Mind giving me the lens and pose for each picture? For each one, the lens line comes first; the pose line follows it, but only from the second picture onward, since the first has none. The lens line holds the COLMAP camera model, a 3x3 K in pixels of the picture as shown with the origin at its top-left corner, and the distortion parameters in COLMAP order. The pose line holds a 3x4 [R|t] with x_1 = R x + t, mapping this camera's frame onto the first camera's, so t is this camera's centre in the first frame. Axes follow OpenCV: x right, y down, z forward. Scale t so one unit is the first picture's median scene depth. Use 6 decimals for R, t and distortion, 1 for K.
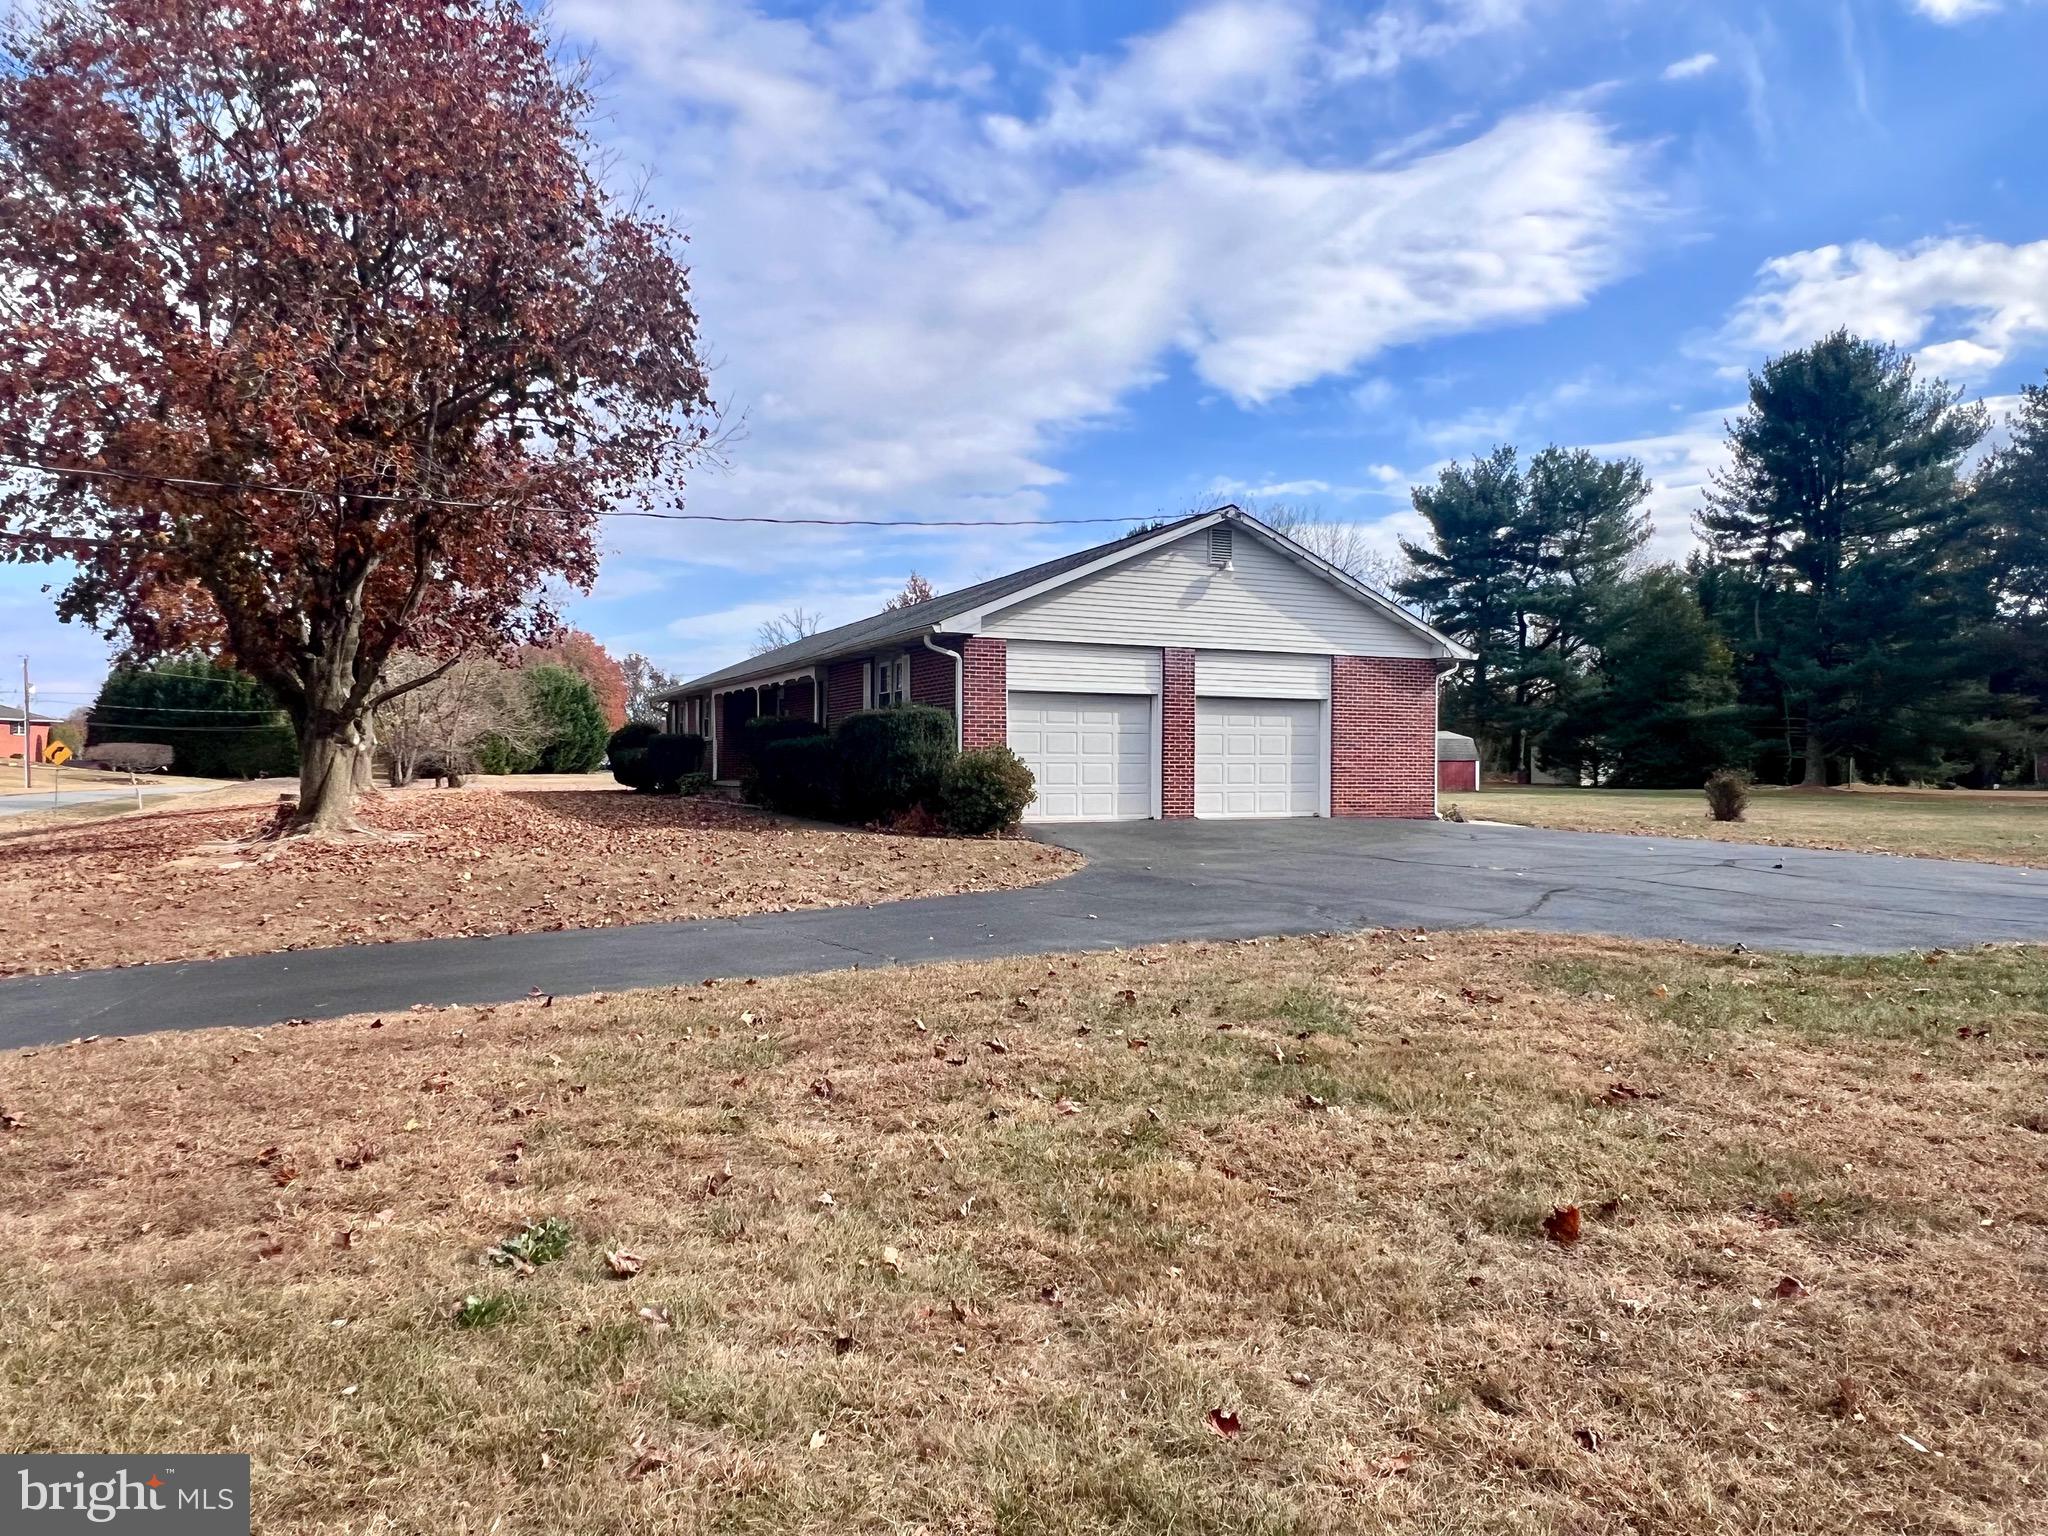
lens RADIAL K [[1369.7, 0, 1021.0], [0, 1369.7, 766.7], [0, 0, 1]] dist [-0.014158, -0.000231]
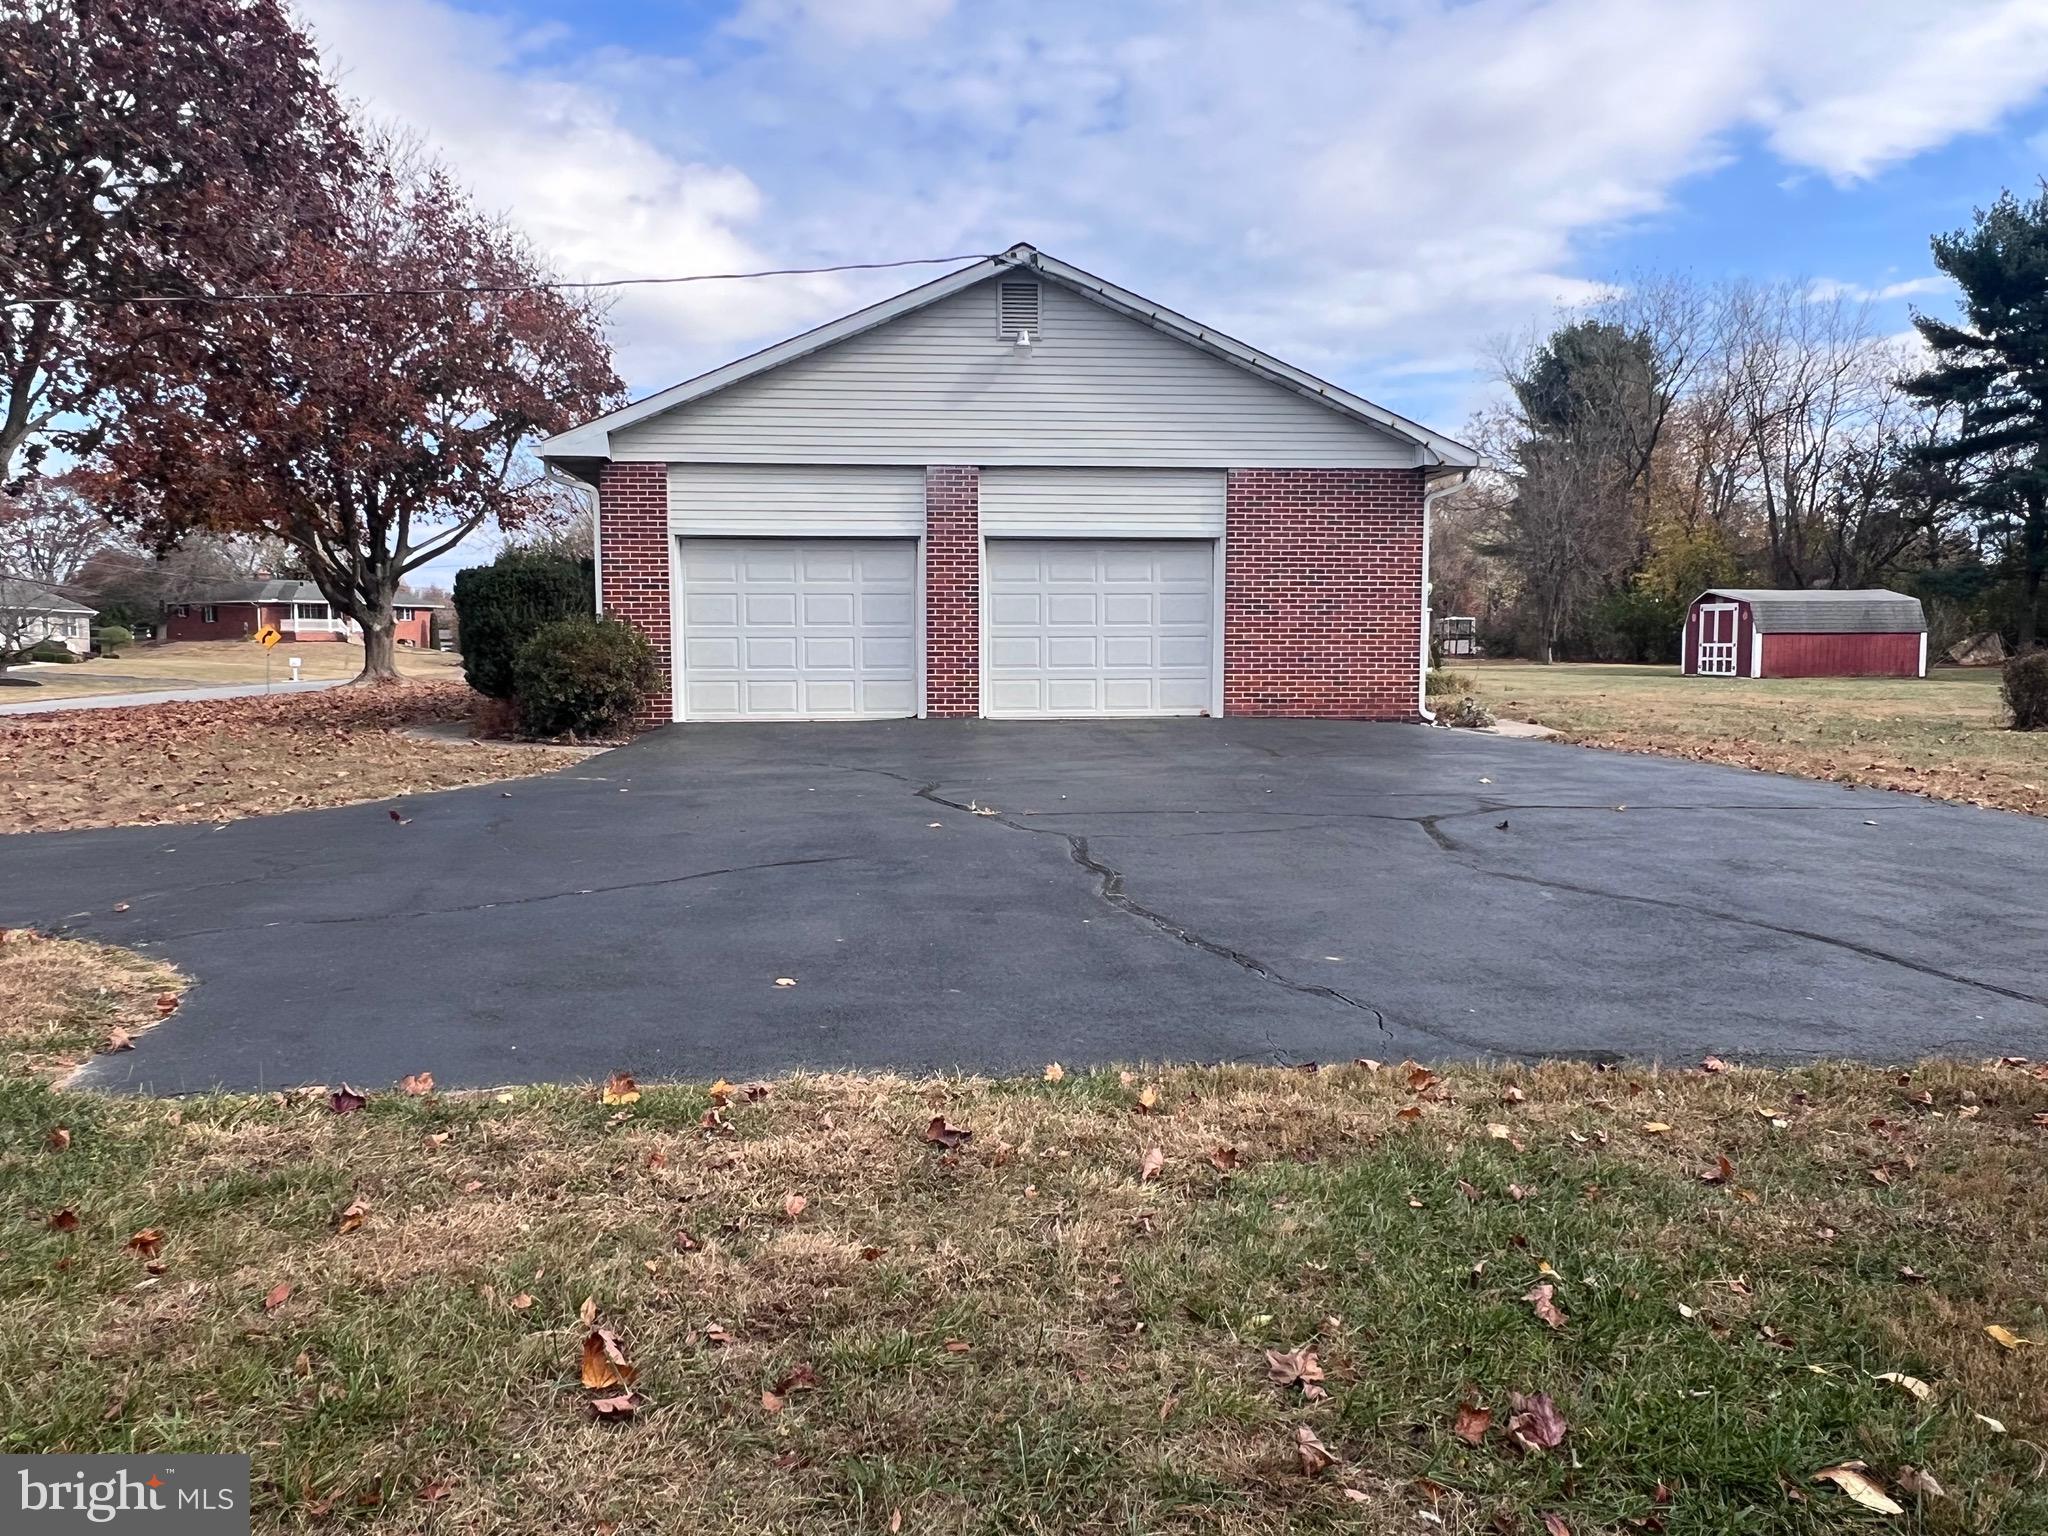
lens RADIAL K [[1334.3, 0, 1075.1], [0, 1334.3, 702.1], [0, 0, 1]] dist [0.008476, -0.005229]
pose [[0.924618, 0.022016, -0.380259, 0.374783], [0.002902, 0.997892, 0.064832, -0.010999], [0.380884, -0.061049, 0.922605, 0.357124]]
